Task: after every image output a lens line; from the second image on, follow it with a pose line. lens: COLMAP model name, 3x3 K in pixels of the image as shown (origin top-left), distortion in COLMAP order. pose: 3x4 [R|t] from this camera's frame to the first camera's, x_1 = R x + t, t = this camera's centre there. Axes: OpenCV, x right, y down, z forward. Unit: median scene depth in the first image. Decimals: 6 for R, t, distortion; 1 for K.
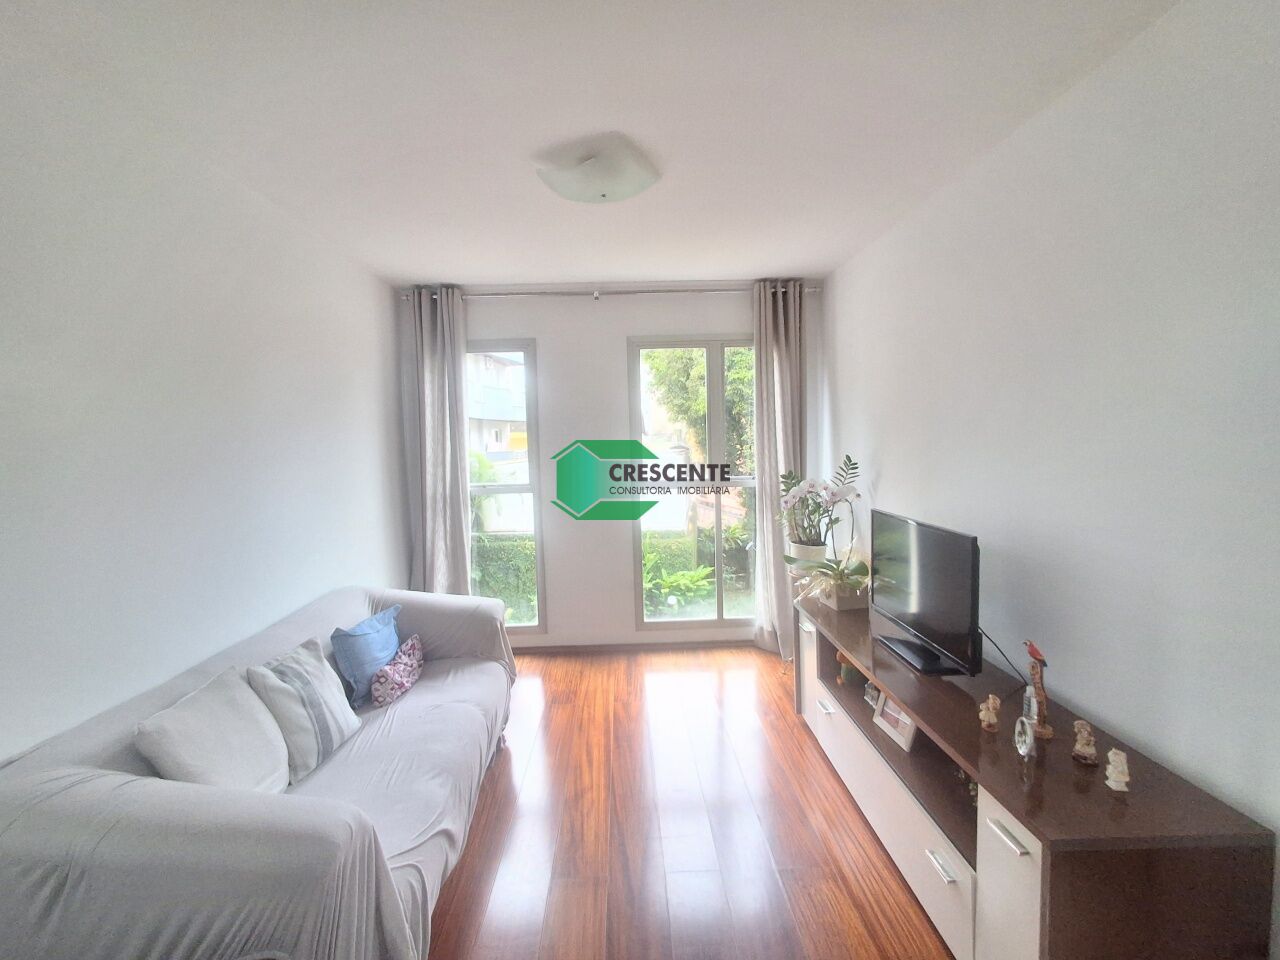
lens RADIAL K [[588.8, 0, 633.8], [0, 588.8, 485.6], [0, 0, 1]] dist [0.003063, 0.000899]
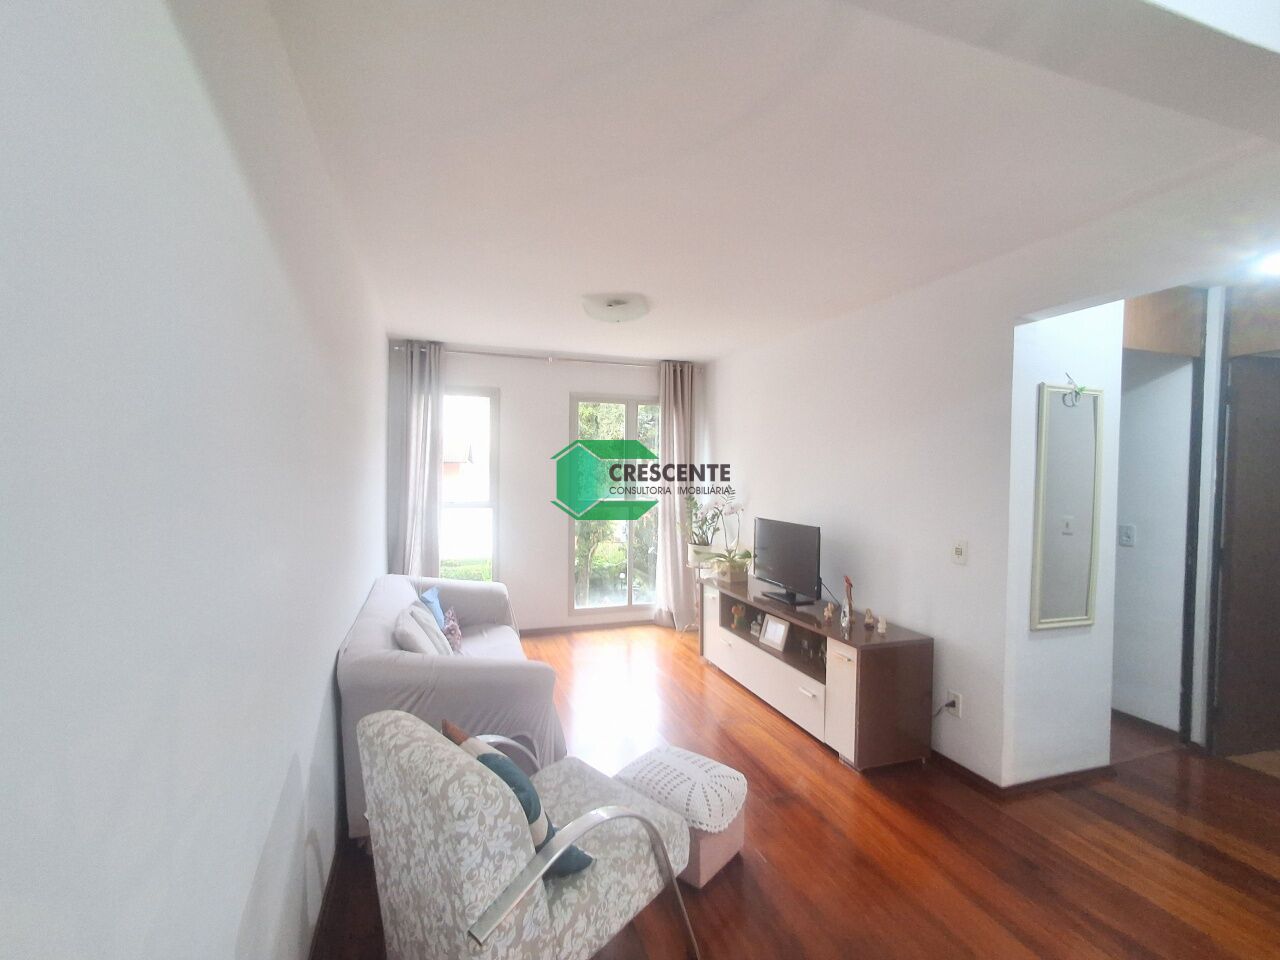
lens RADIAL K [[580.6, 0, 637.9], [0, 580.6, 485.7], [0, 0, 1]] dist [-0.014383, 0.014122]
pose [[0.952901, 0.028313, 0.301957, -0.272063], [-0.012707, 0.998486, -0.053522, 0.029196], [-0.303015, 0.047164, 0.951818, -0.307042]]
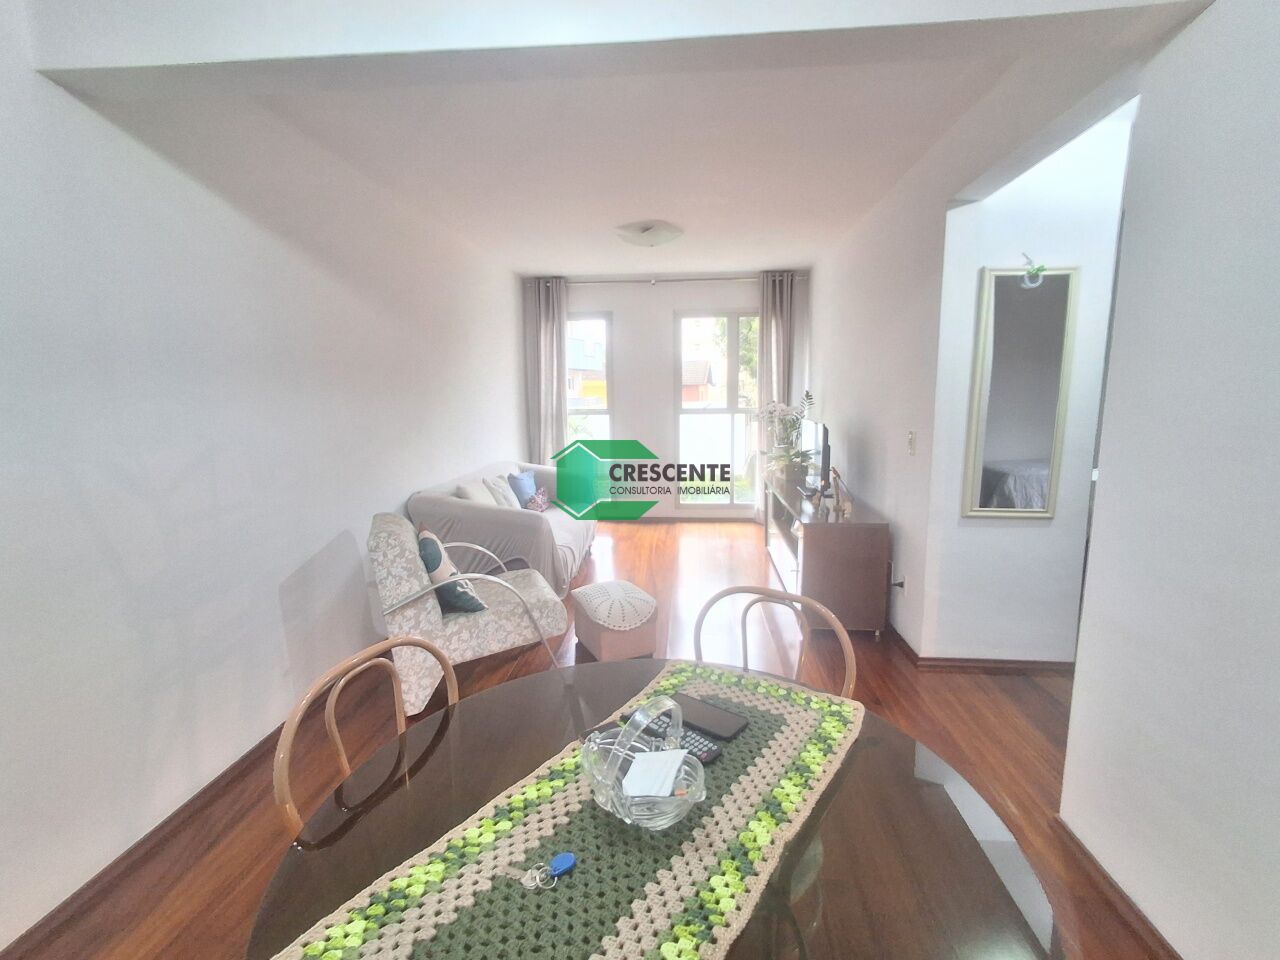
lens RADIAL K [[580.6, 0, 637.9], [0, 580.6, 485.7], [0, 0, 1]] dist [-0.014383, 0.014122]
pose [[0.994211, 0.031362, -0.102762, 0.068594], [-0.022373, 0.995915, 0.087484, 0.067439], [0.105085, -0.084678, 0.990851, -0.530960]]
